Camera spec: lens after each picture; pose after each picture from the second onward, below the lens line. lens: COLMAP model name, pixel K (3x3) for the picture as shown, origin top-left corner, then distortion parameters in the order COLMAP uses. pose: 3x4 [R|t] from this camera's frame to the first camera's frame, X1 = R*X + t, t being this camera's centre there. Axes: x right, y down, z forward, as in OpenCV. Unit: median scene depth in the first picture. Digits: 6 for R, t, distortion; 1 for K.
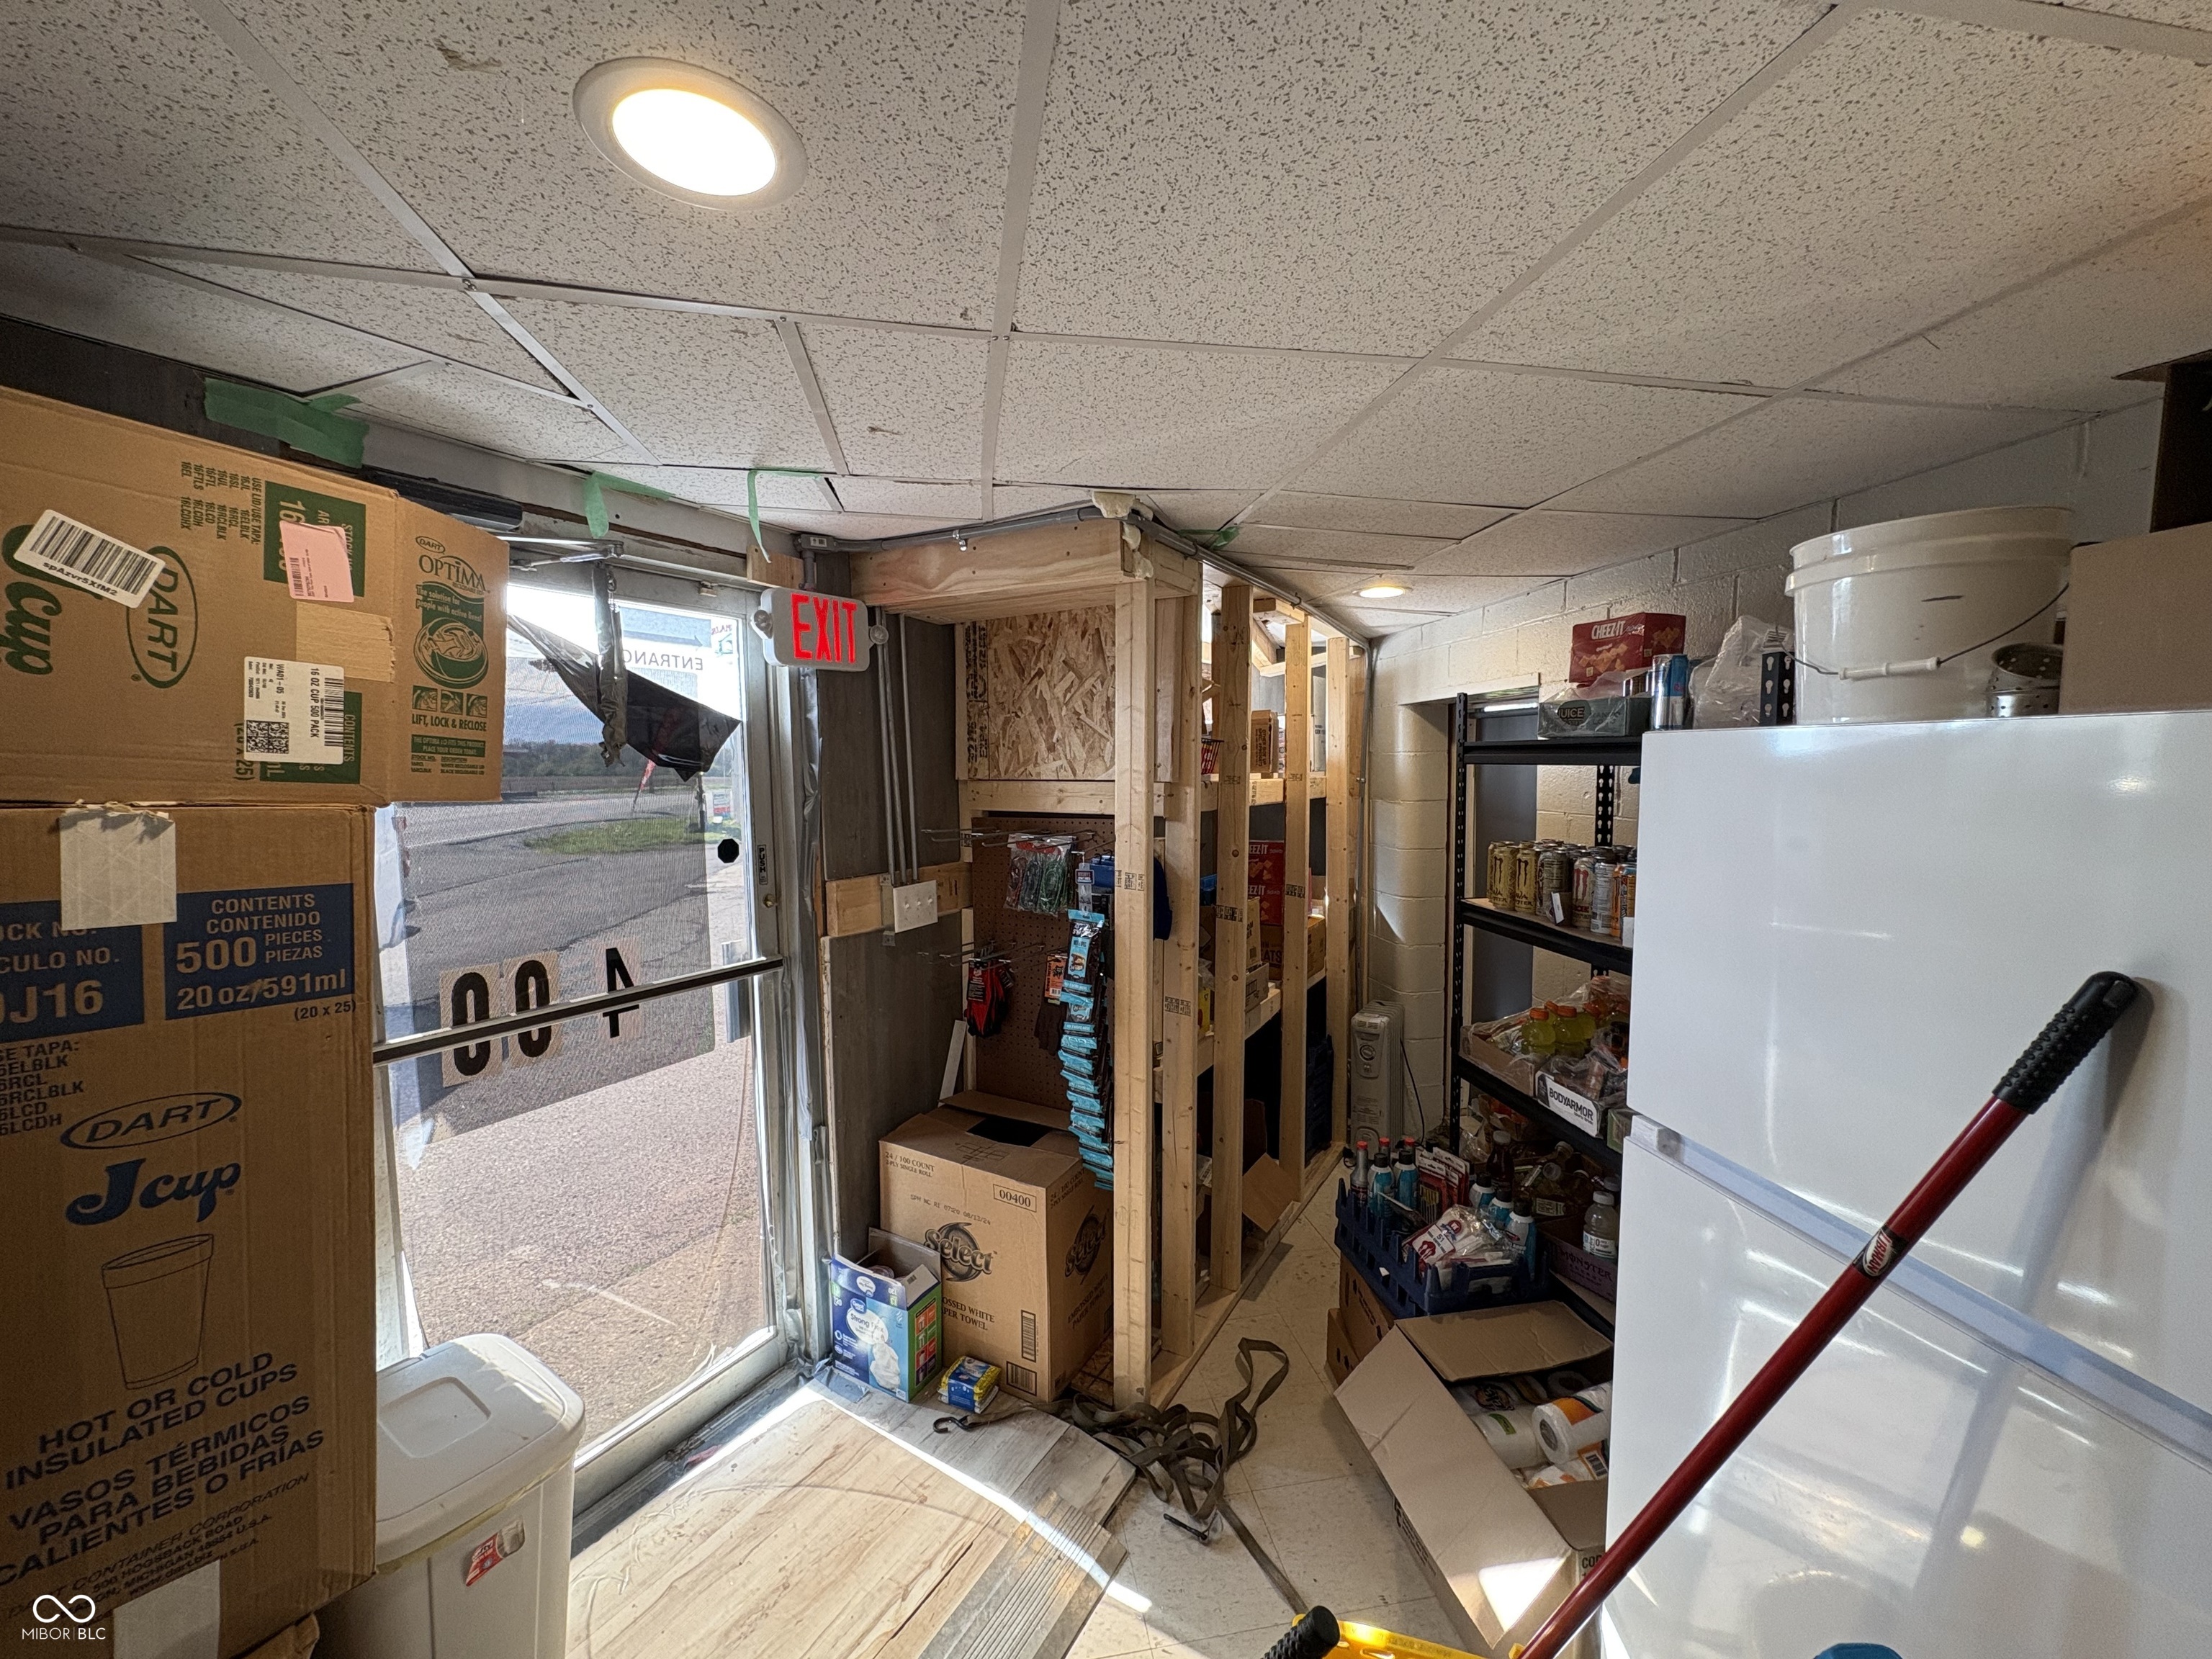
lens RADIAL K [[879.4, 0, 1104.2], [0, 879.4, 829.2], [0, 0, 1]] dist [0.000515, -0.000796]
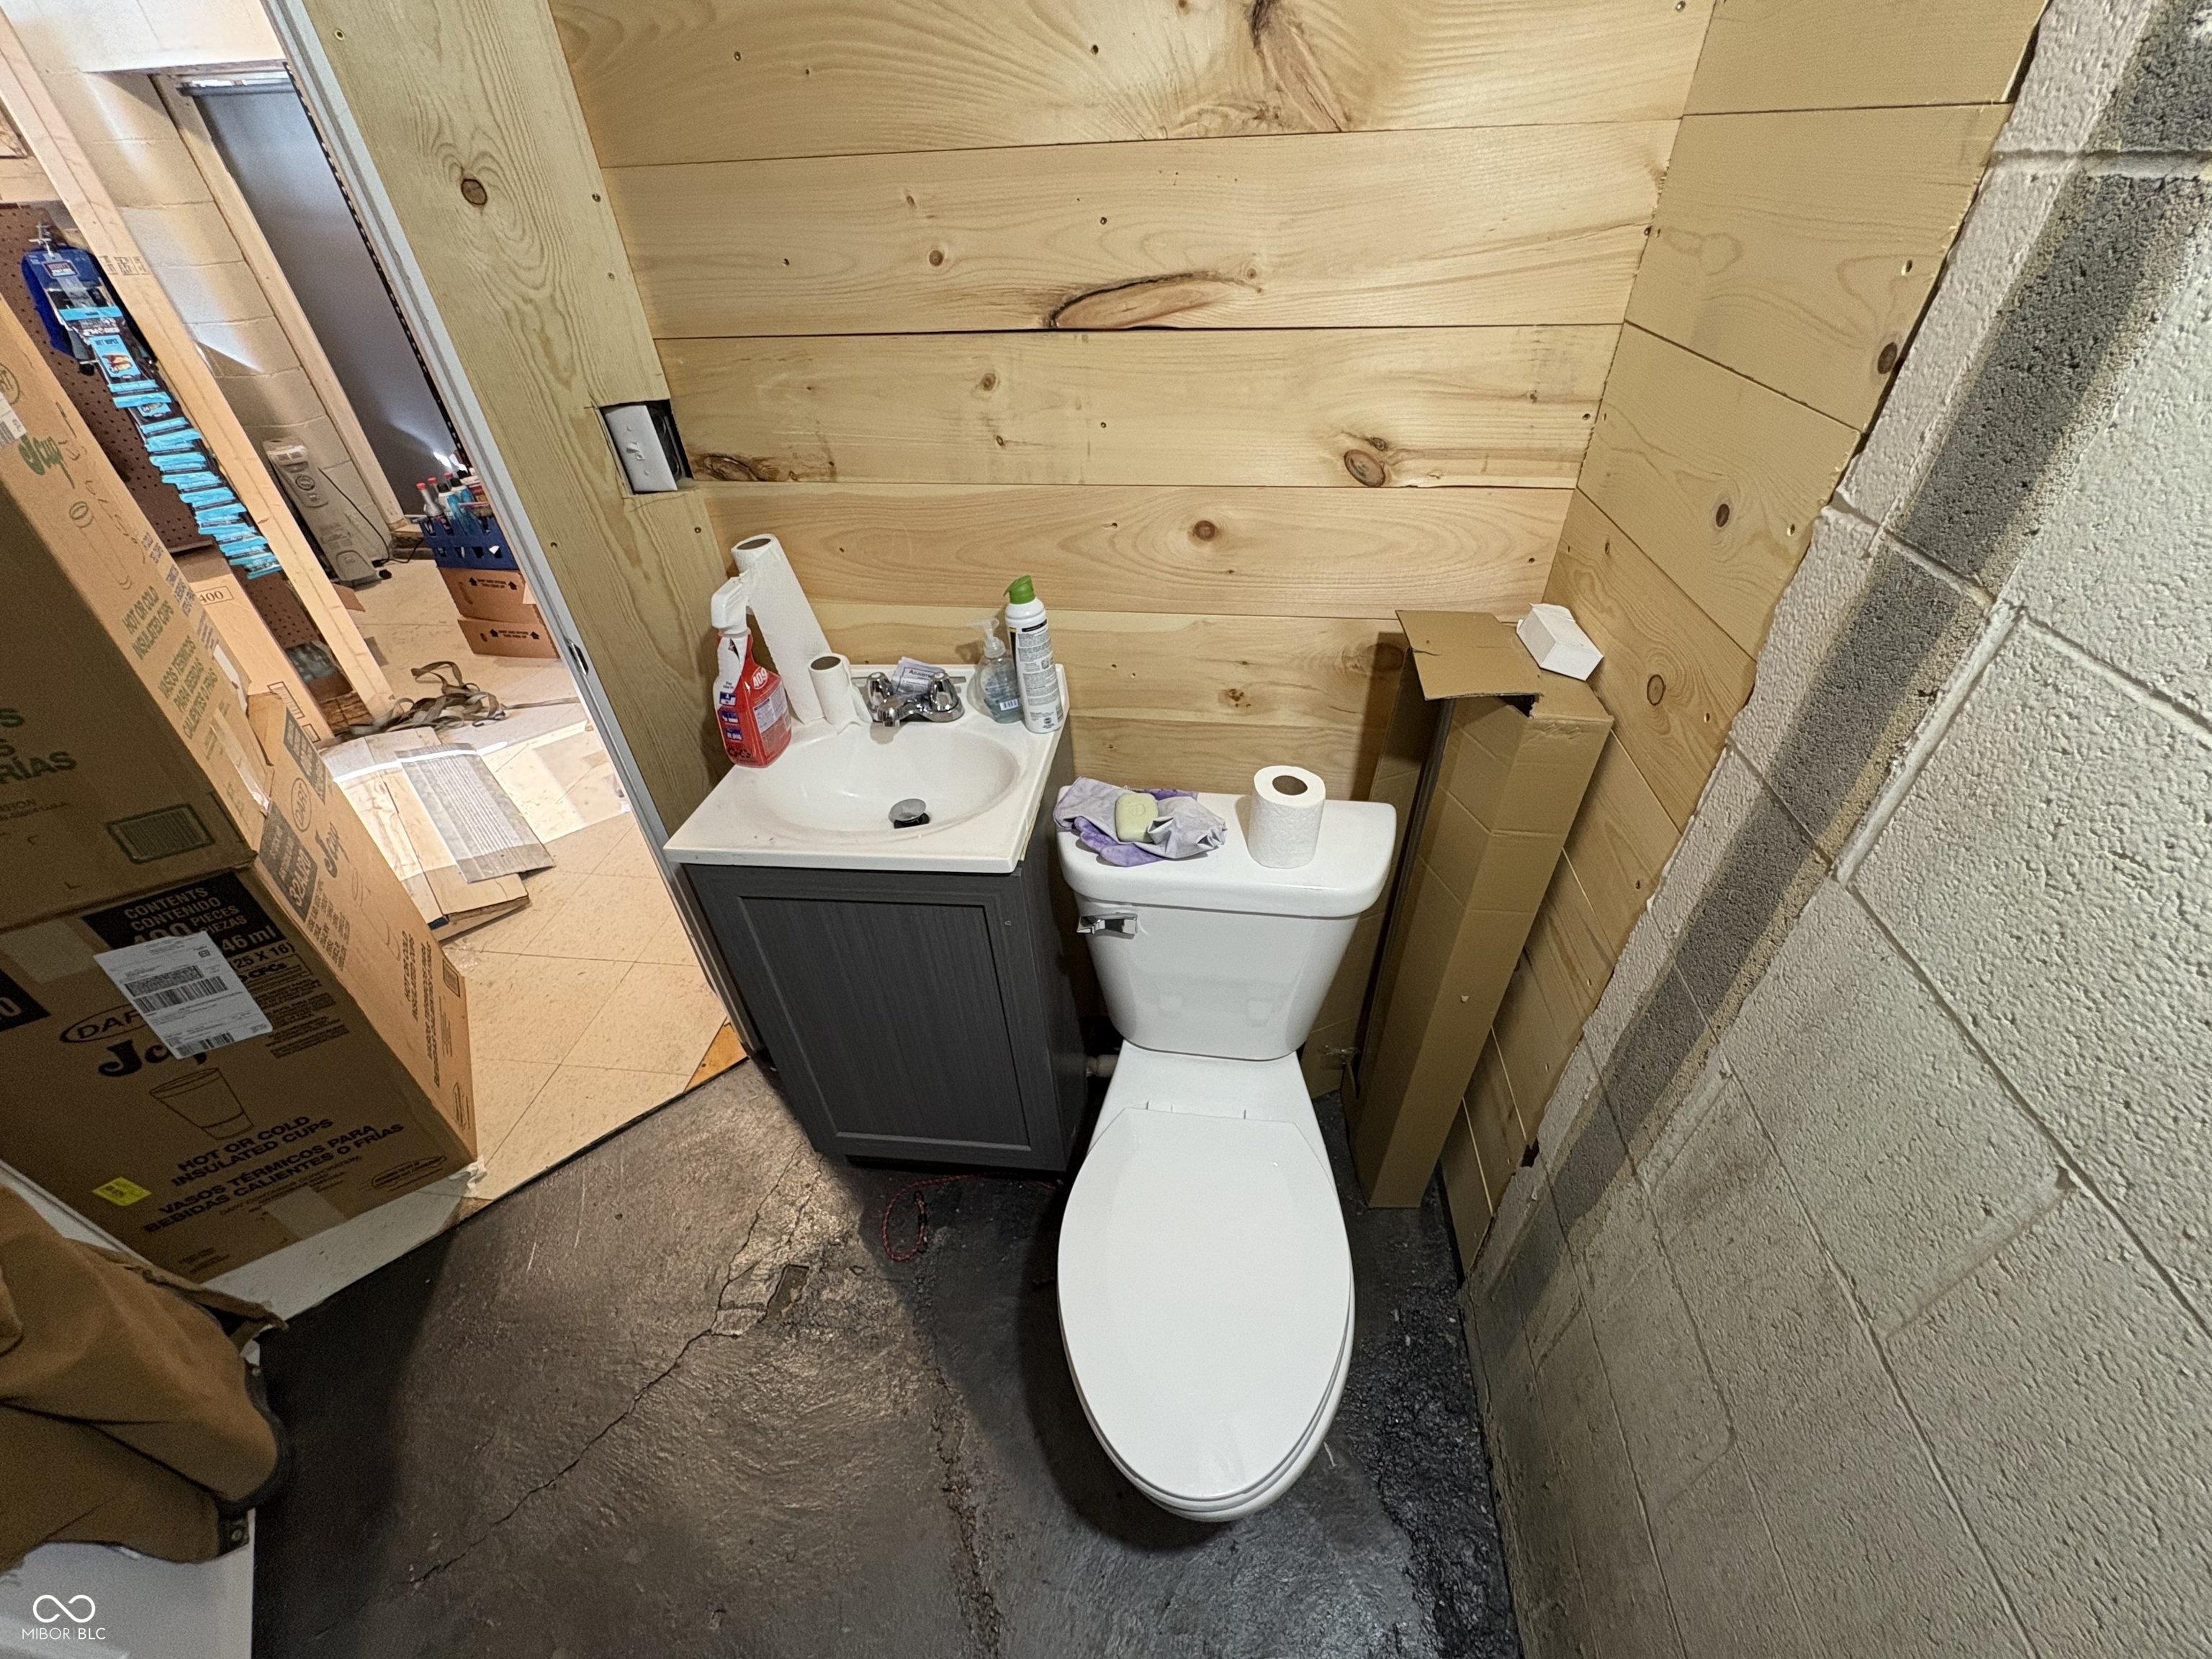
lens RADIAL K [[879.4, 0, 1109.4], [0, 879.4, 832.3], [0, 0, 1]] dist [0.000515, -0.000796]
pose [[0.292836, -0.584449, 0.756747, -0.781210], [0.099735, 0.805795, 0.583736, 0.100234], [-0.950947, -0.095465, 0.294256, -0.512770]]
